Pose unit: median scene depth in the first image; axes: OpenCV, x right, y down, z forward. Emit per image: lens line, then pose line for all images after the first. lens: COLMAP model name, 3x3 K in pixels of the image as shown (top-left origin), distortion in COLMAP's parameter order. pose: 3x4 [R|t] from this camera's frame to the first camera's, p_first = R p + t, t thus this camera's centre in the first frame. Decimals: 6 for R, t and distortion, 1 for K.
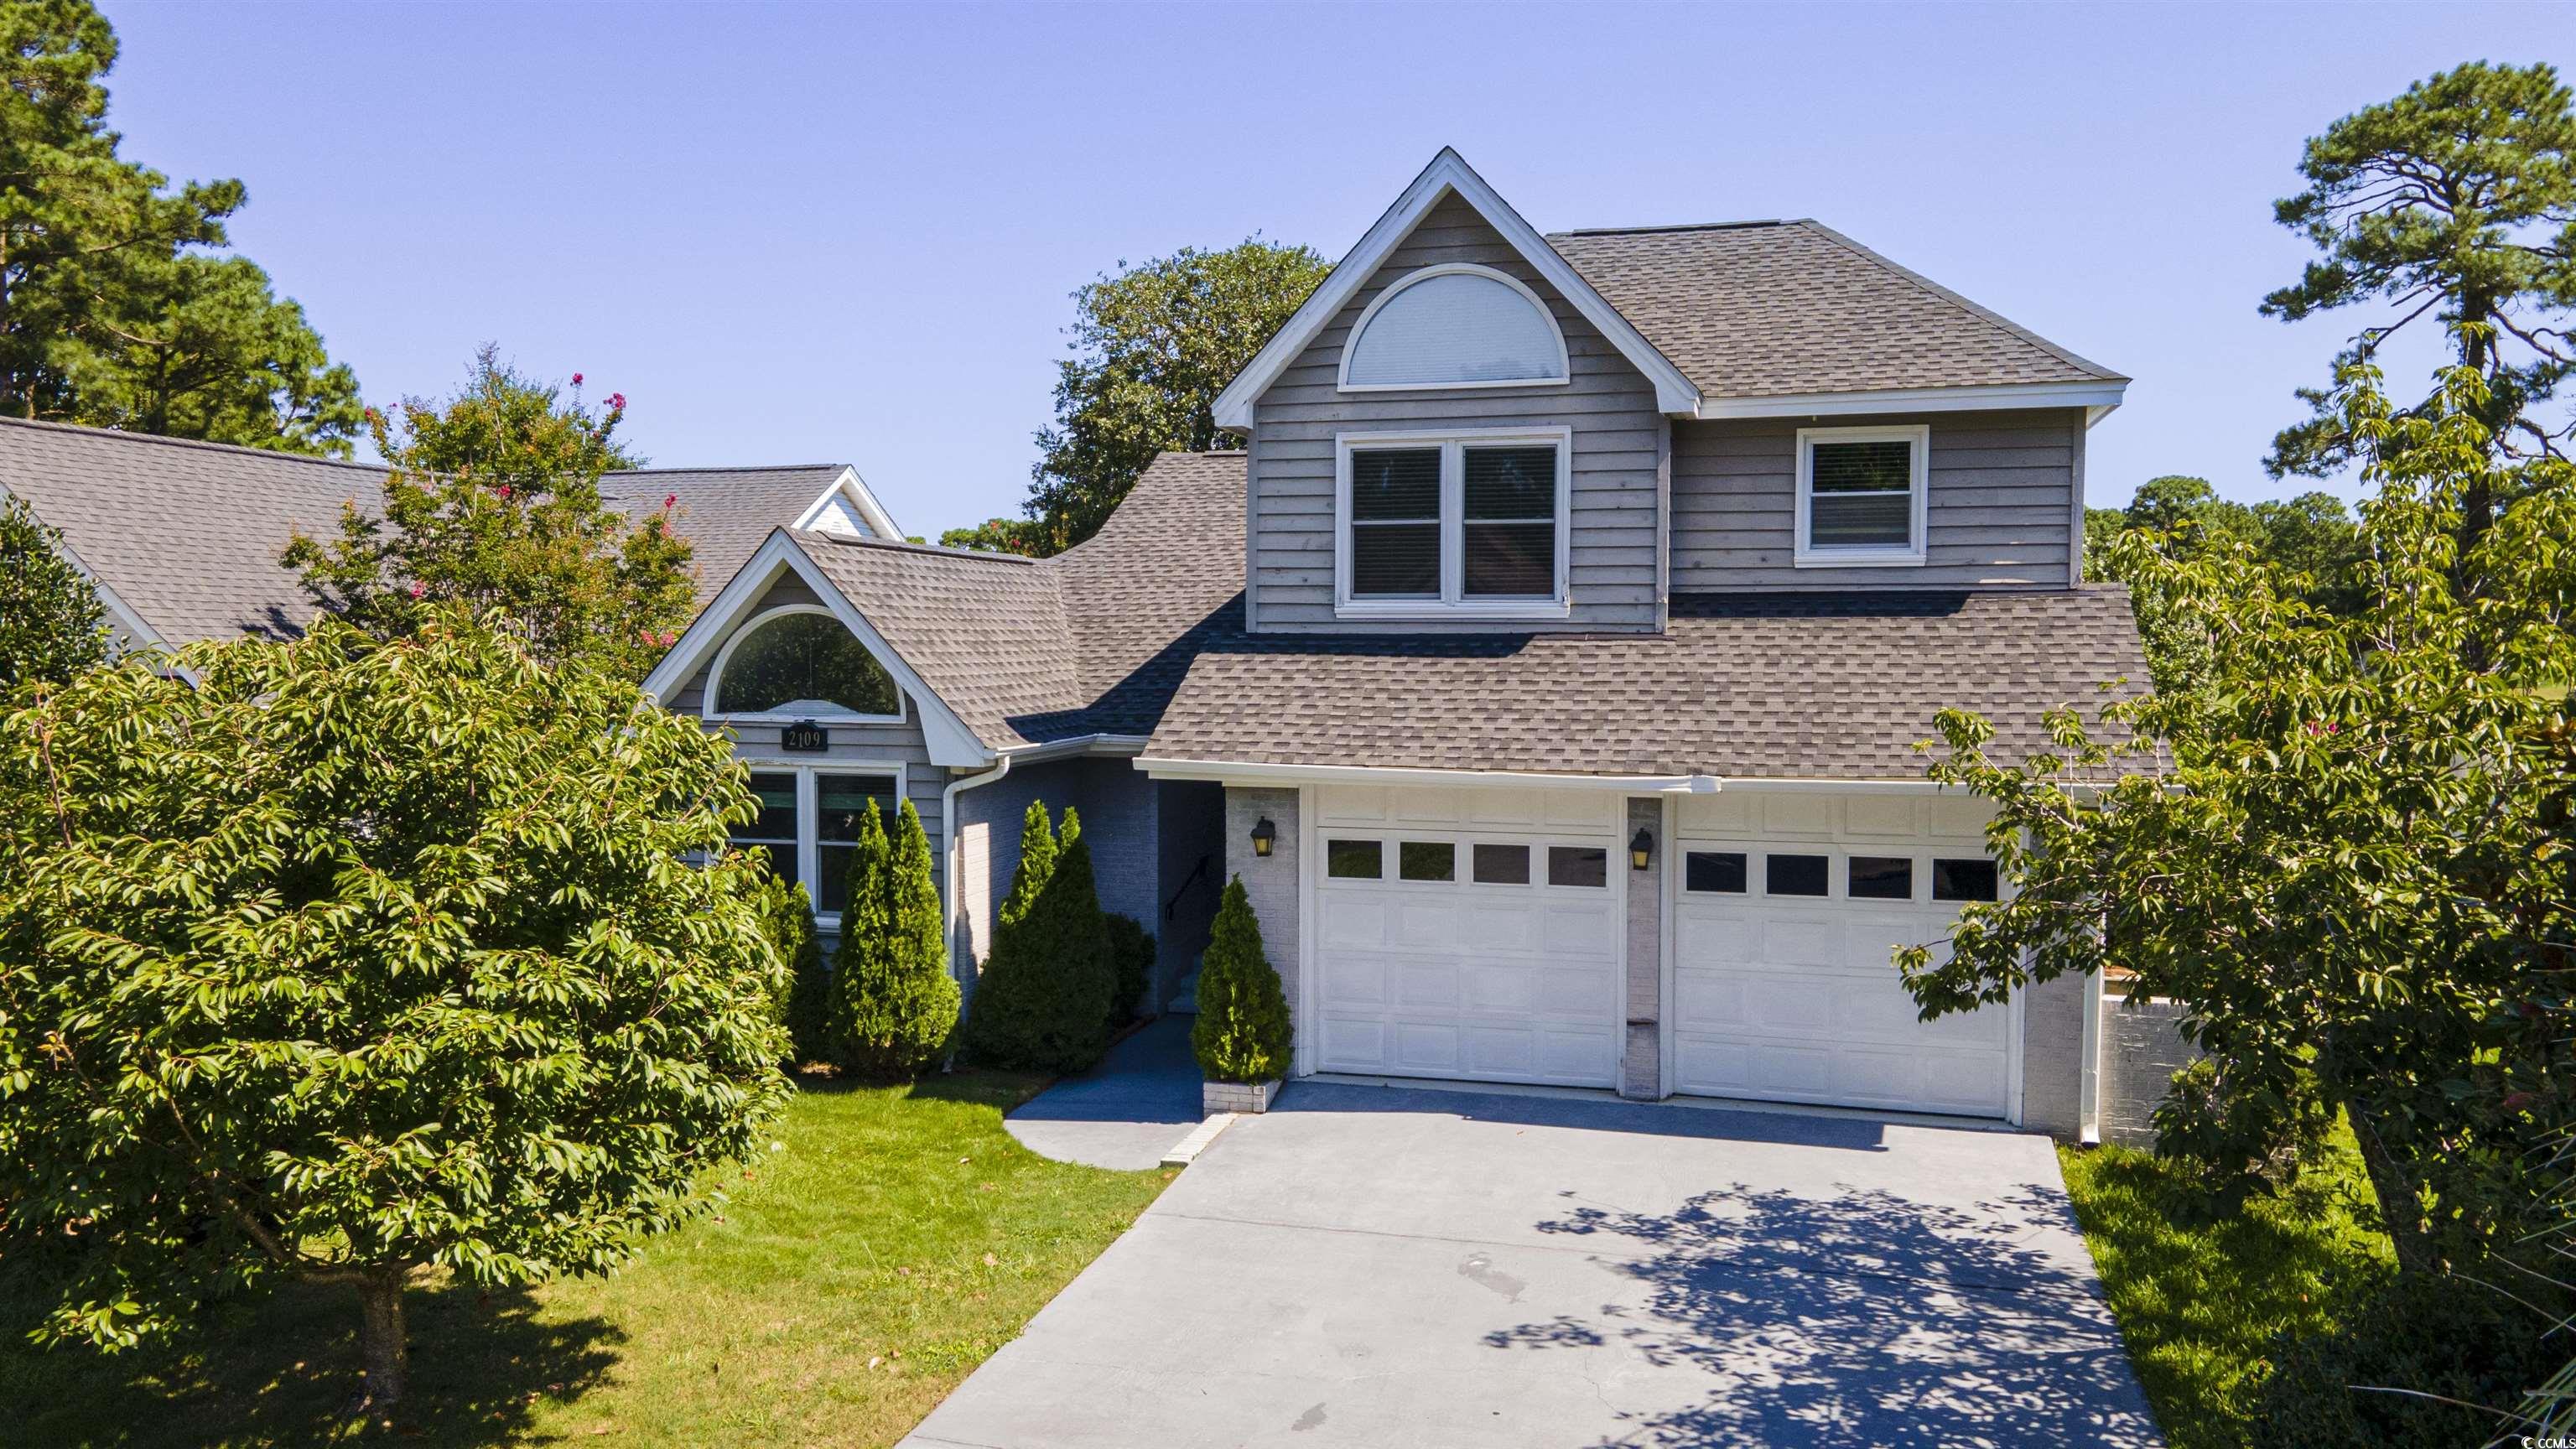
lens RADIAL K [[1864.5, 0, 1288.2], [0, 1864.5, 742.3], [0, 0, 1]] dist [0.037288, -0.010787]
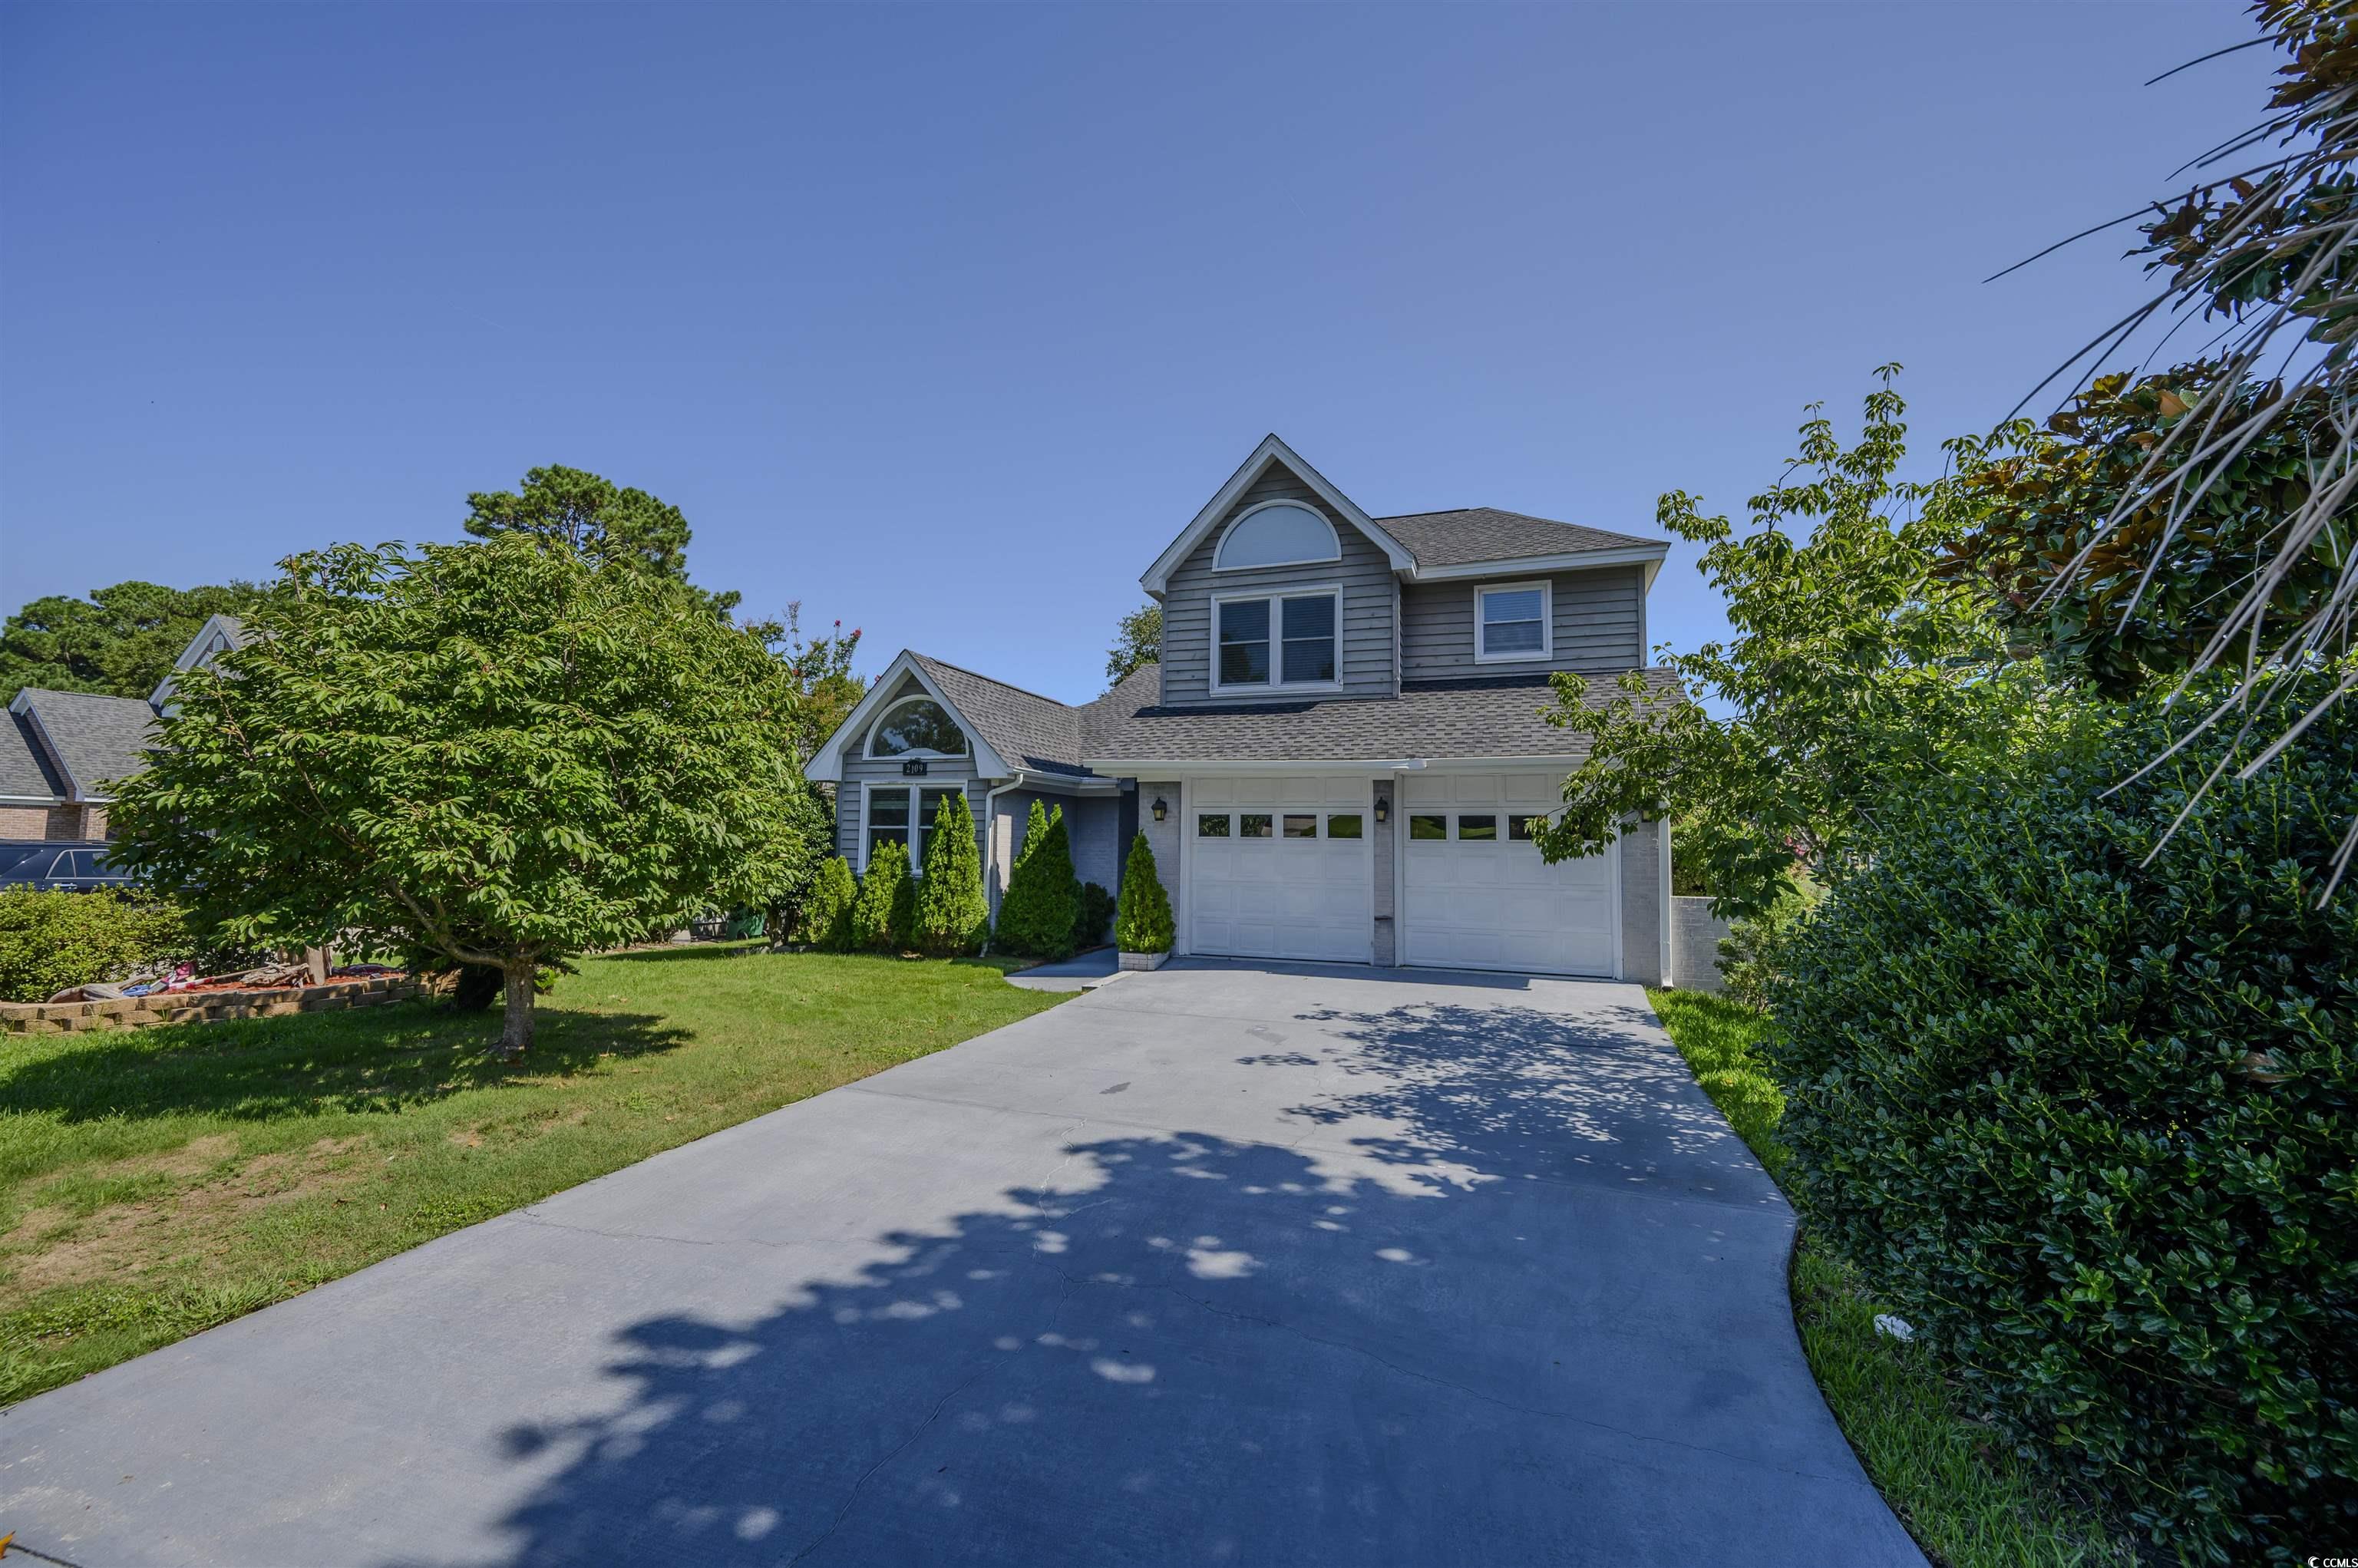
lens RADIAL K [[927.1, 0, 1181.2], [0, 927.1, 773.0], [0, 0, 1]] dist [0.002849, -0.000879]
pose [[0.997090, 0.006804, -0.075926, 0.068369], [-0.016934, 0.990893, -0.133580, 0.126428], [0.074326, 0.134477, 0.988125, 0.154639]]
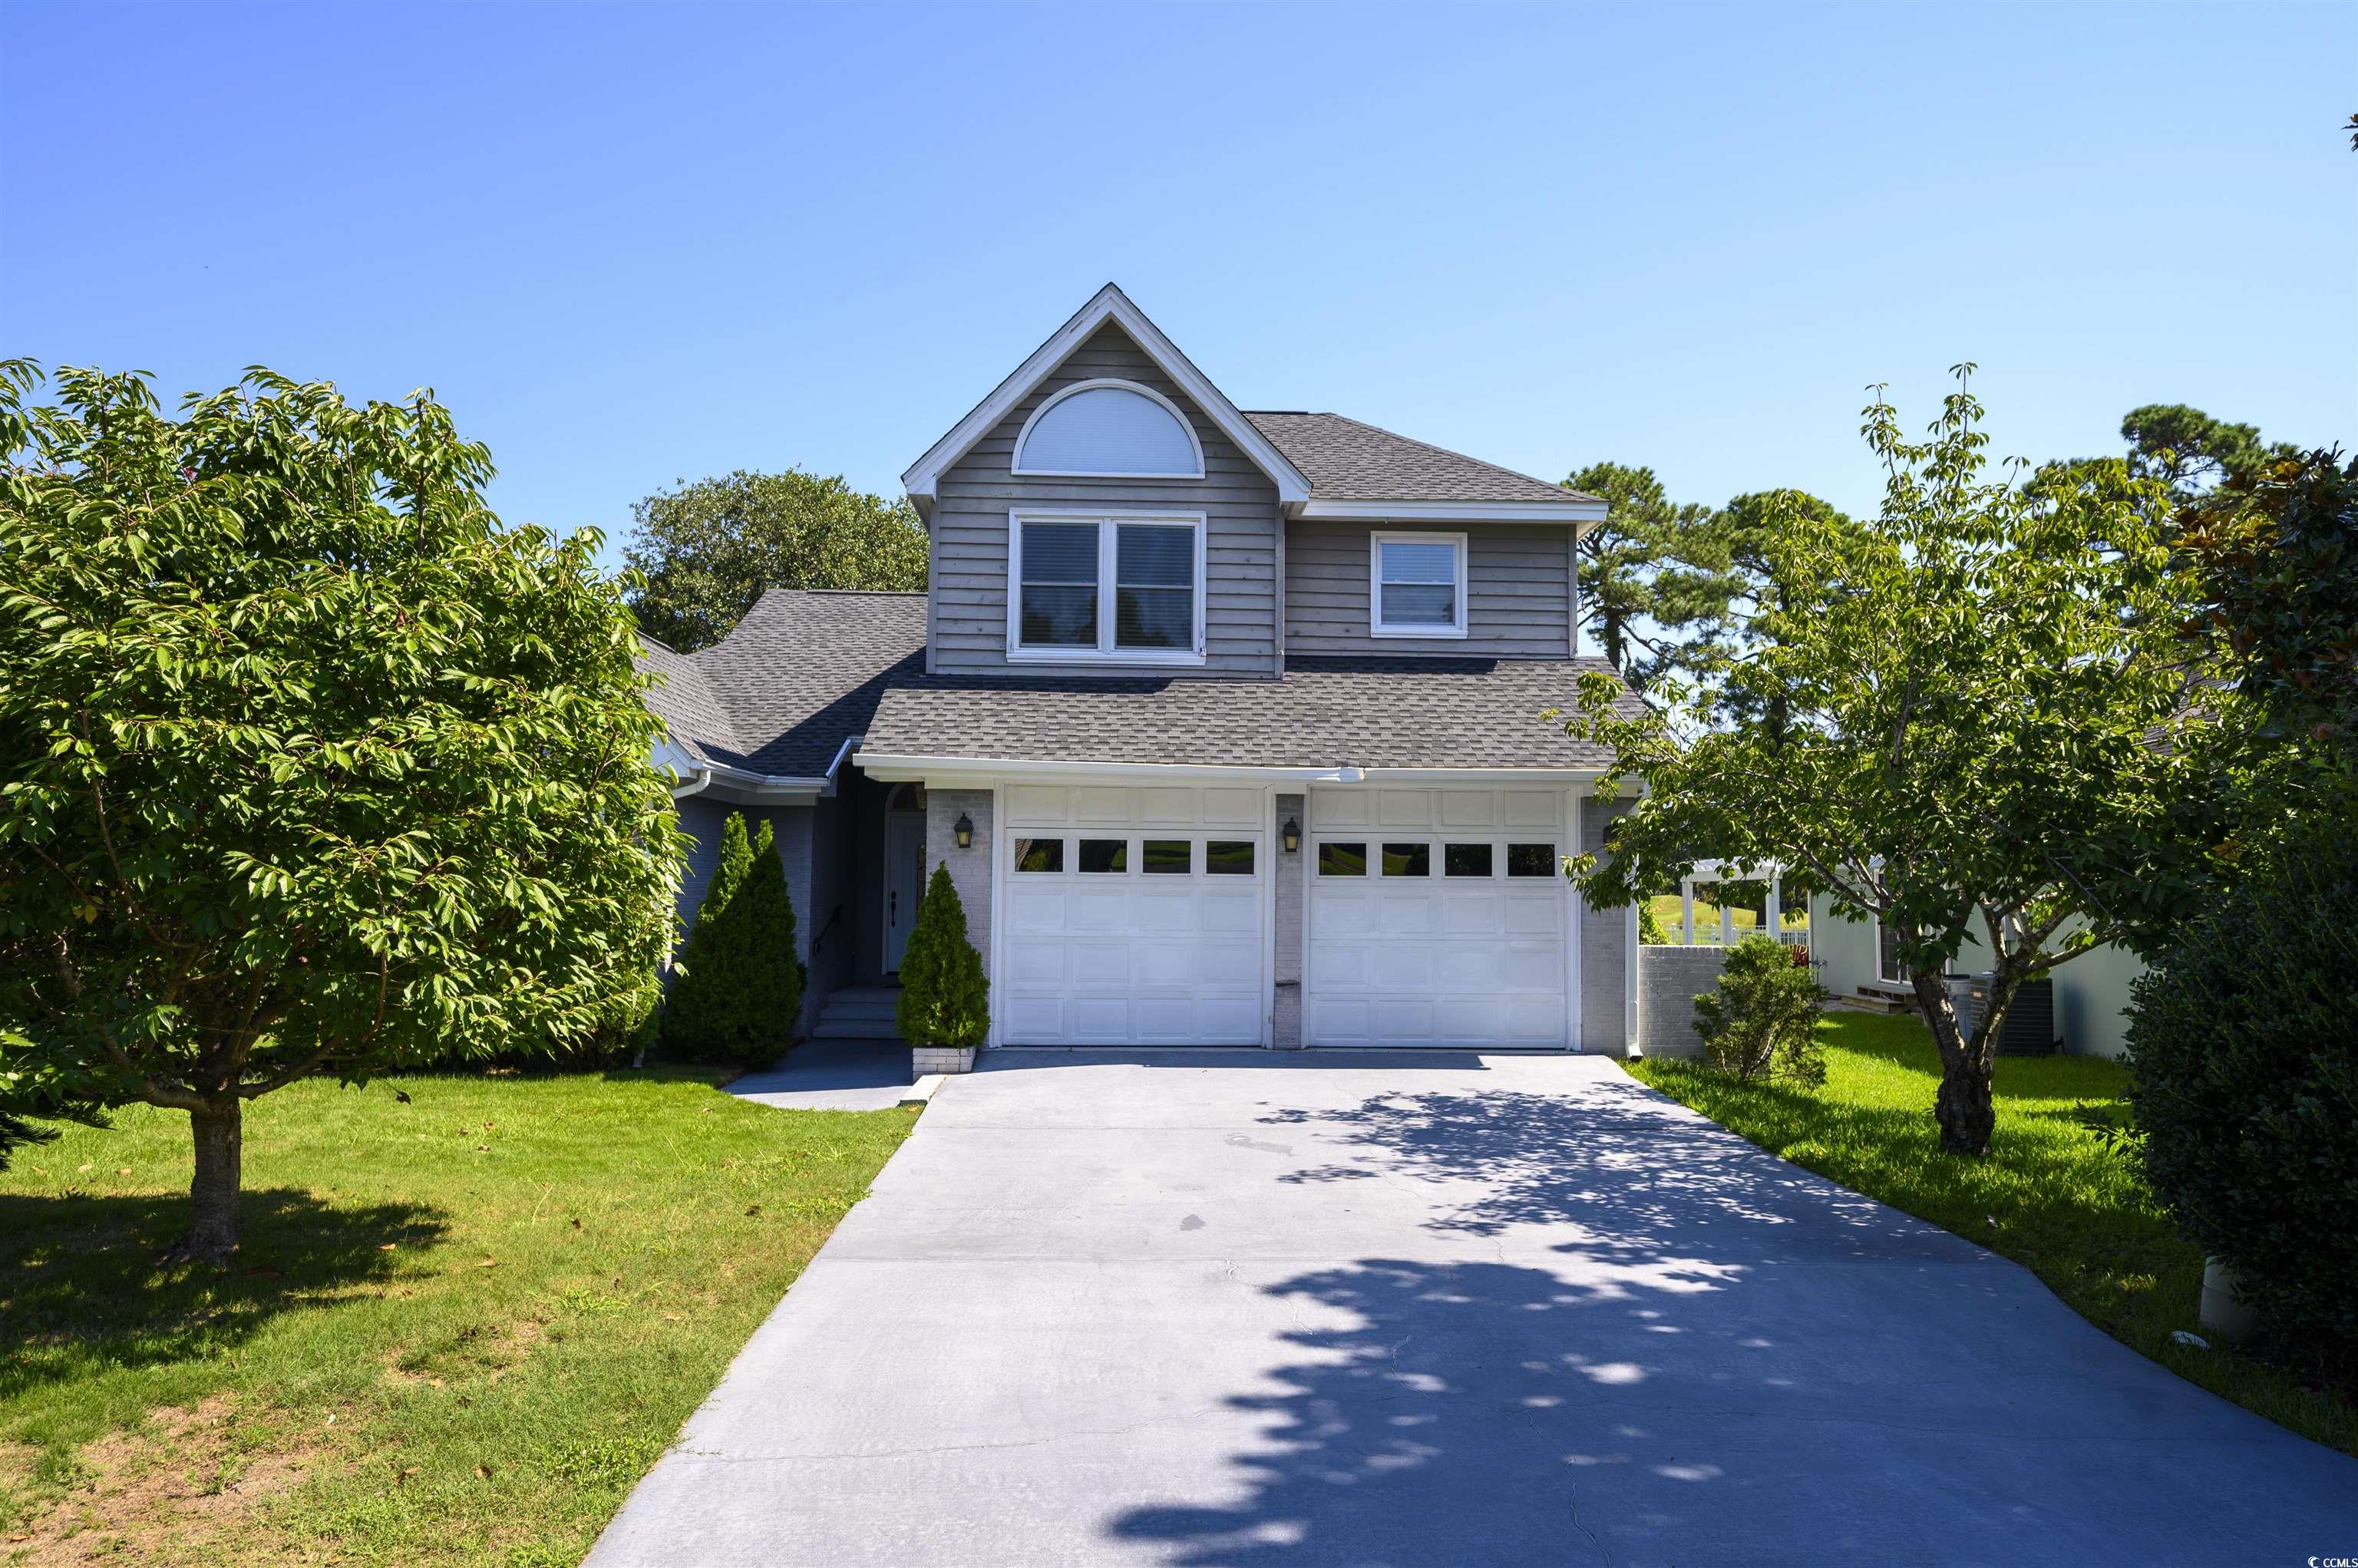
lens RADIAL K [[1475.0, 0, 1188.2], [0, 1475.0, 780.1], [0, 0, 1]] dist [-0.002128, 0.007284]
pose [[0.953371, 0.028497, 0.300451, -0.149003], [0.008064, 0.992771, -0.119750, 0.124376], [-0.301692, 0.116589, 0.946250, 0.101769]]
